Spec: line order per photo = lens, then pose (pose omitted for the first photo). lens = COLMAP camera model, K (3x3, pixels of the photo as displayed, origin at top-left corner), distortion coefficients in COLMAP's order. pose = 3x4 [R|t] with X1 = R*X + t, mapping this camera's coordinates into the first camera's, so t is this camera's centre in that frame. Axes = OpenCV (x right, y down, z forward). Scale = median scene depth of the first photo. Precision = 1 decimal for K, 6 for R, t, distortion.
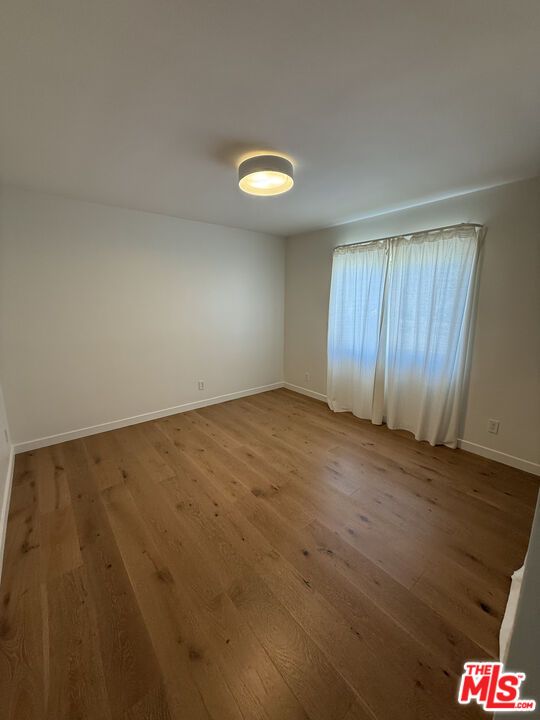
lens RADIAL K [[286.8, 0, 271.6], [0, 286.8, 356.9], [0, 0, 1]] dist [-0.000298, -0.000036]
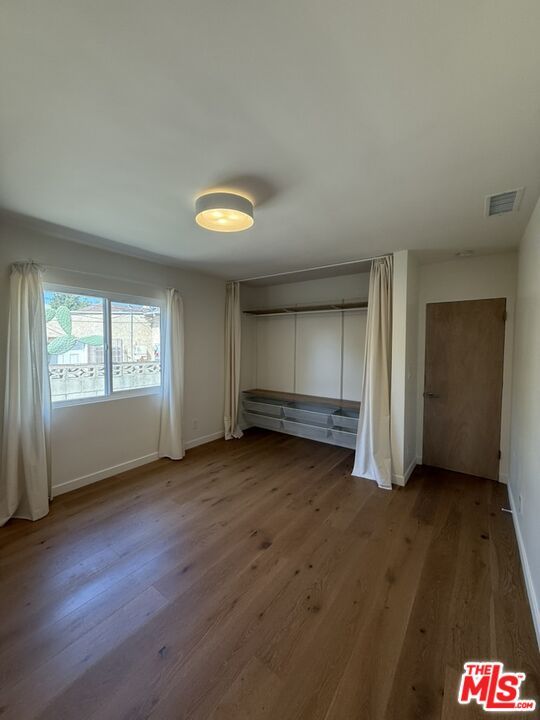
lens RADIAL K [[286.8, 0, 271.6], [0, 286.8, 356.9], [0, 0, 1]] dist [-0.000298, -0.000036]
pose [[-0.256912, -0.042721, 0.965490, -0.898957], [0.179261, 0.979580, 0.091045, -0.196264], [-0.949664, 0.196465, -0.244007, 1.058928]]
